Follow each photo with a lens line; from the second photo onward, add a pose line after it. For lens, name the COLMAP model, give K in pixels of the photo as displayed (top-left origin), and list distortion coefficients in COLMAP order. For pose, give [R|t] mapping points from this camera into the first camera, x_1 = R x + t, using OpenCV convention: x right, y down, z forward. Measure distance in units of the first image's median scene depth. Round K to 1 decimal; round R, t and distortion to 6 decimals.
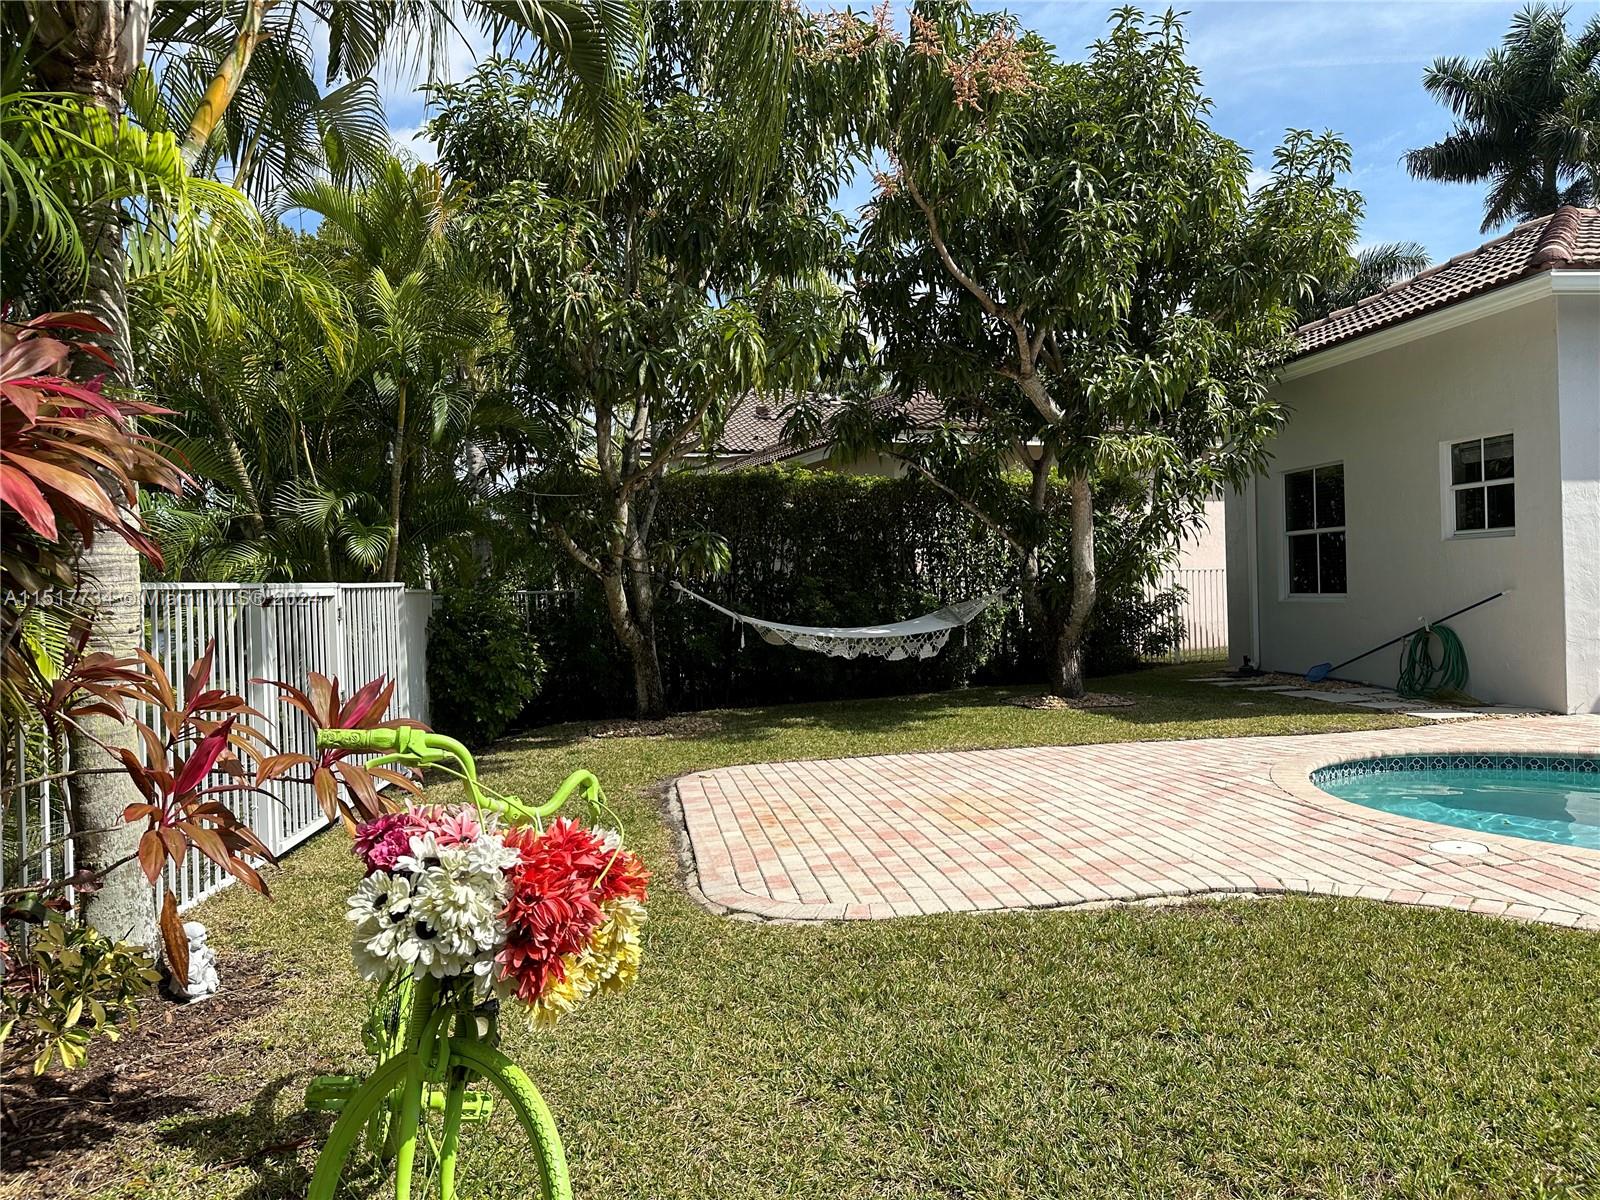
lens RADIAL K [[1126.4, 0, 811.9], [0, 1126.4, 602.4], [0, 0, 1]] dist [0.057833, -0.061470]
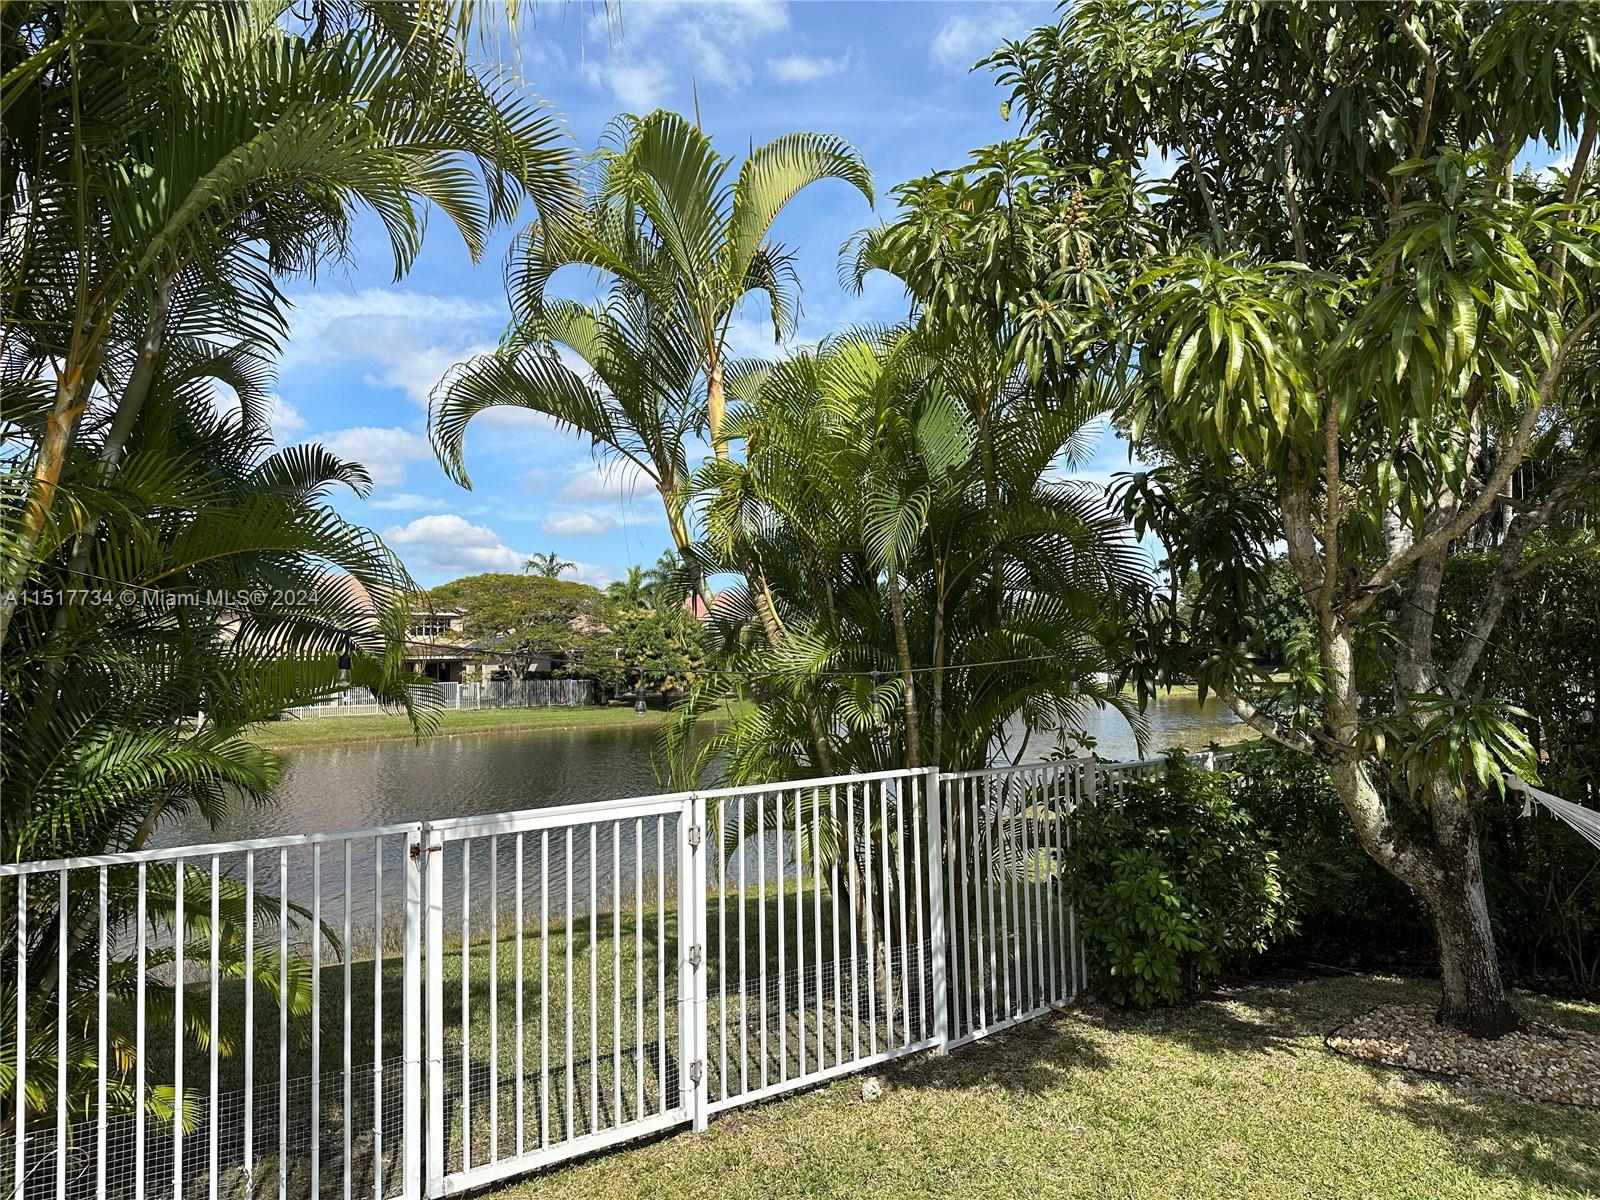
lens RADIAL K [[1126.4, 0, 811.9], [0, 1126.4, 602.4], [0, 0, 1]] dist [0.057833, -0.061470]
pose [[0.521035, -0.019658, -0.853309, 0.153534], [-0.015558, 0.999350, -0.032522, -0.073026], [0.853393, 0.030221, 0.520391, 0.434404]]
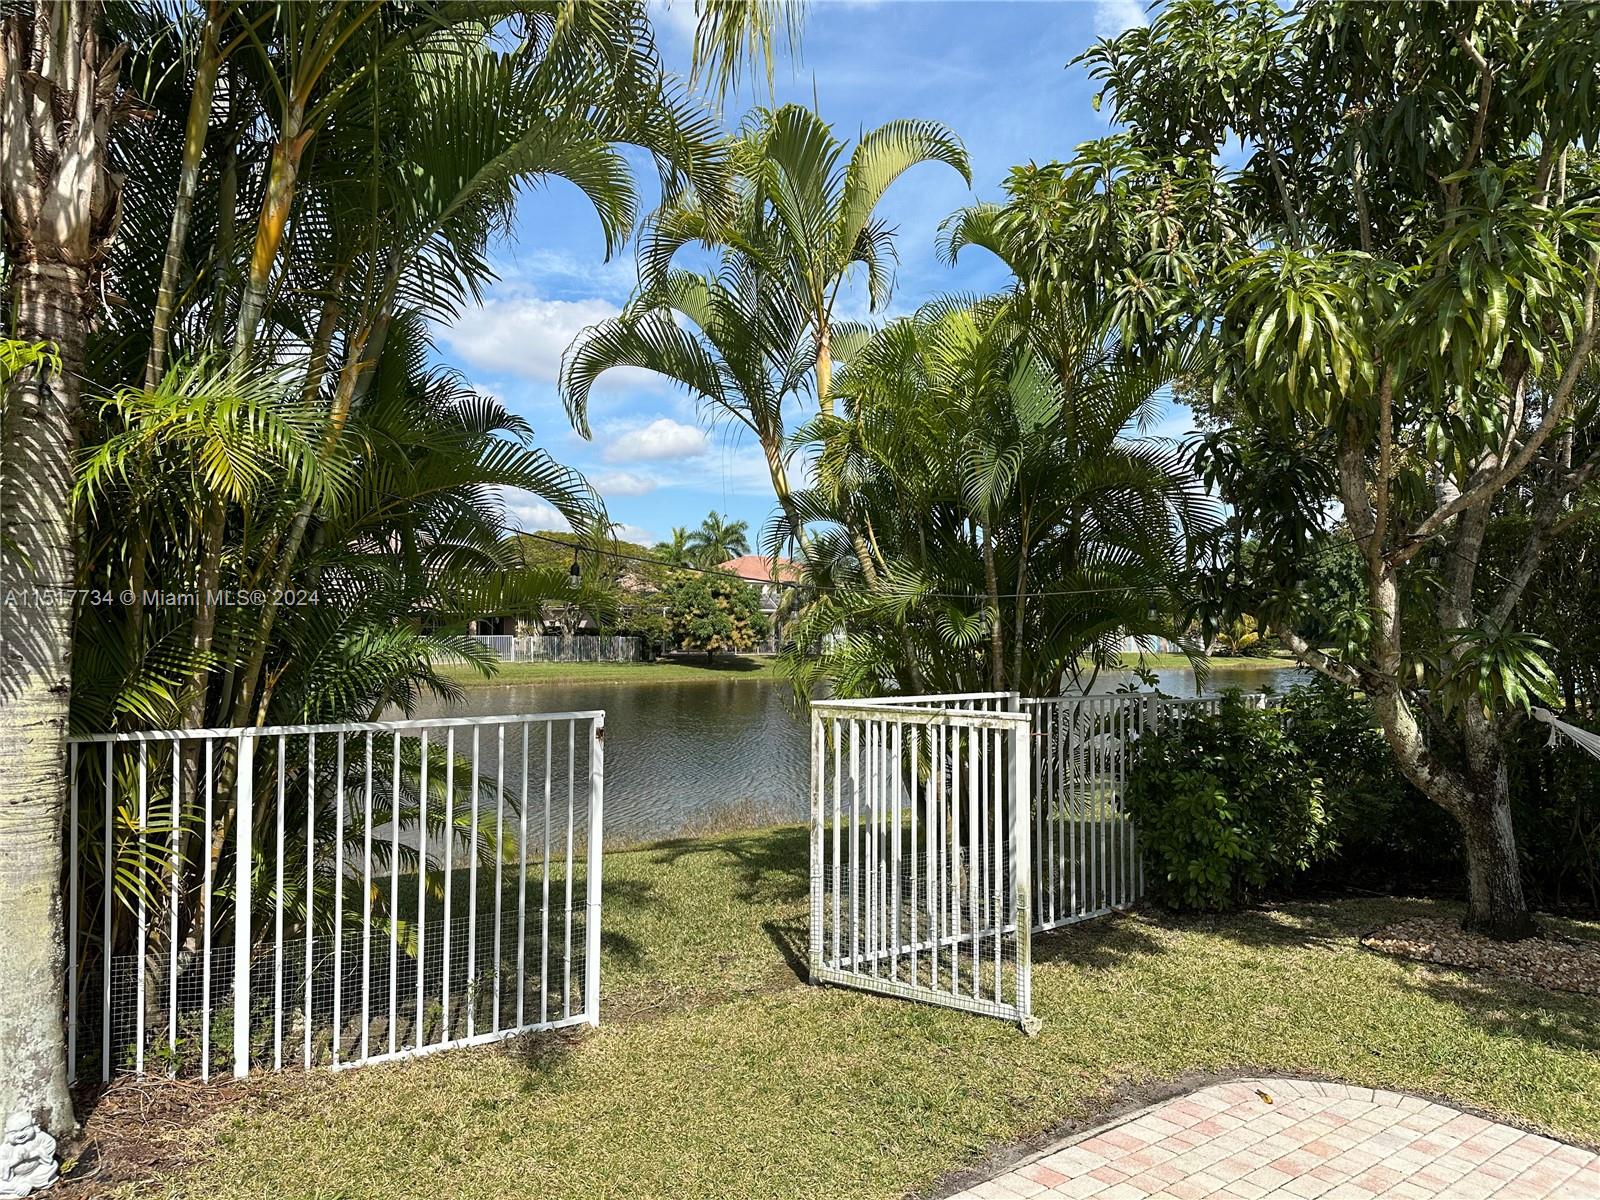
lens RADIAL K [[1127.7, 0, 798.7], [0, 1127.7, 607.7], [0, 0, 1]] dist [0.048744, -0.048159]
pose [[0.481389, 0.021645, -0.876240, 0.199992], [-0.037576, 0.999286, 0.004041, -0.056285], [0.875701, 0.030981, 0.481859, 0.368713]]
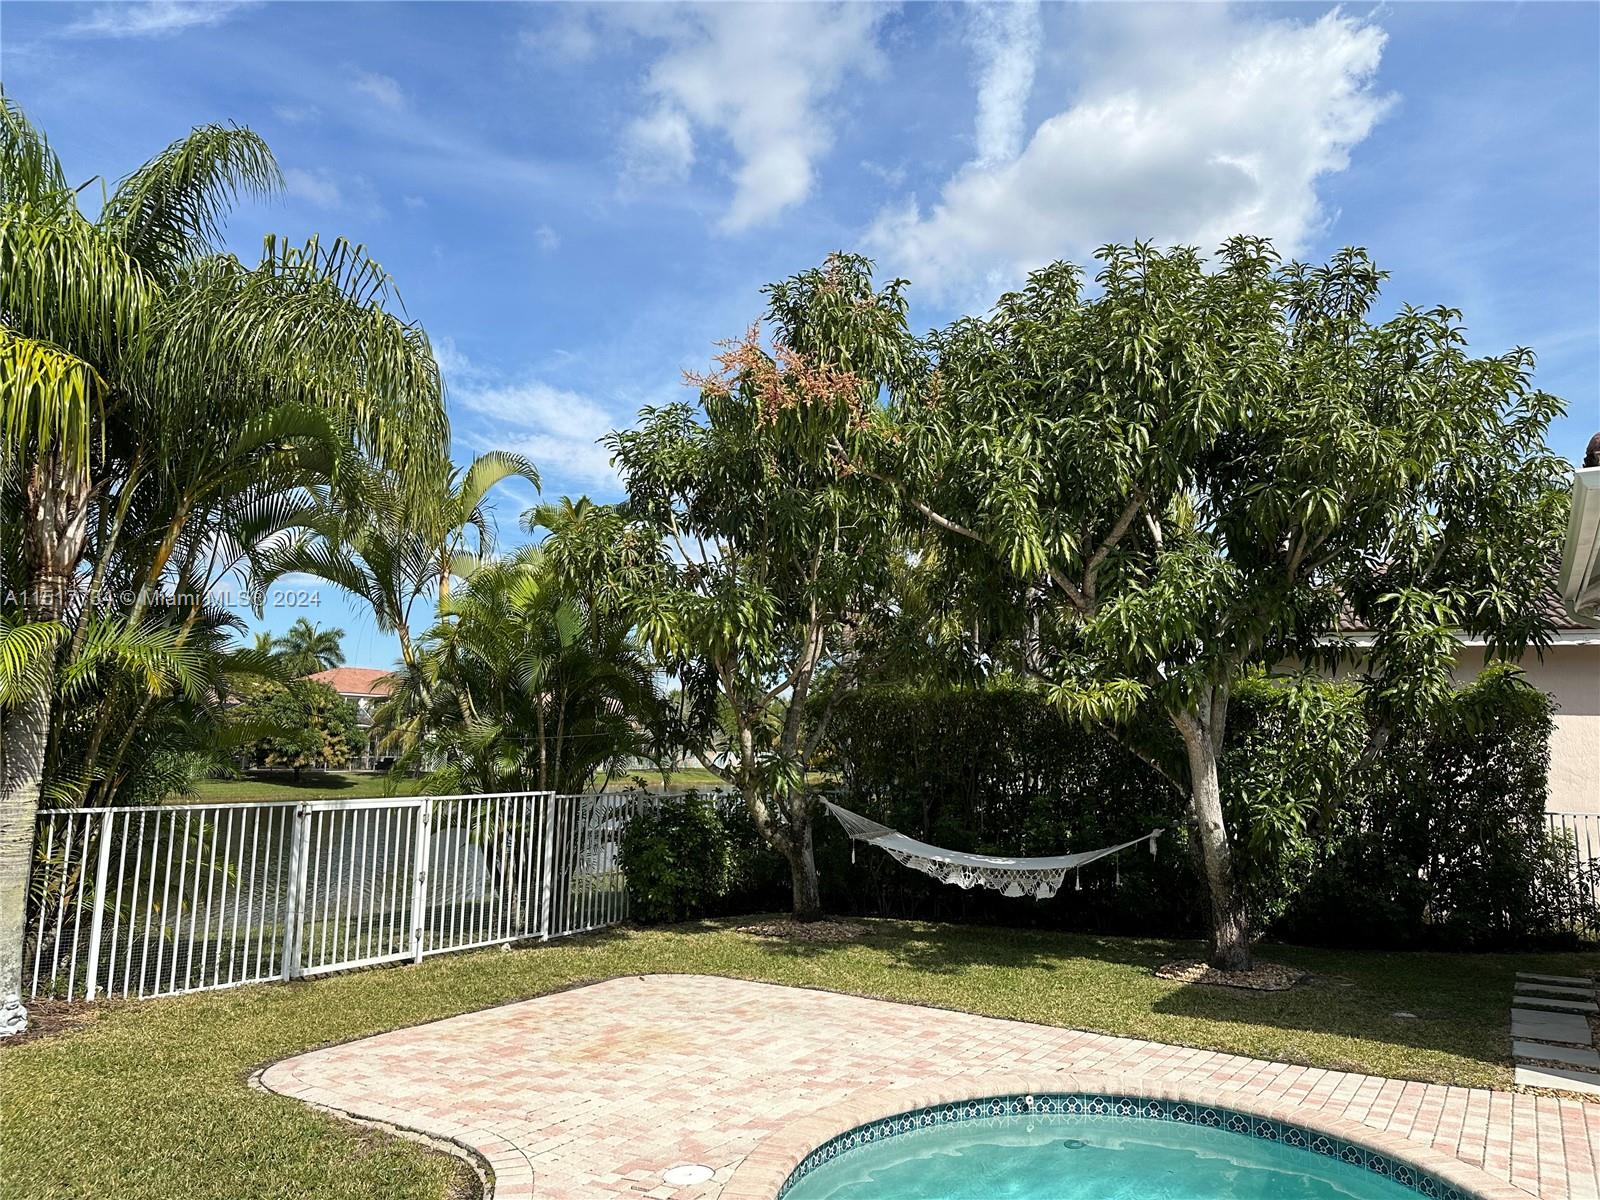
lens RADIAL K [[1127.5, 0, 814.4], [0, 1127.5, 587.5], [0, 0, 1]] dist [0.127643, -0.205676]
pose [[0.751694, -0.045910, -0.657912, 0.605612], [-0.053197, 0.990103, -0.129870, -0.075405], [0.657363, 0.132622, 0.741812, 0.120621]]
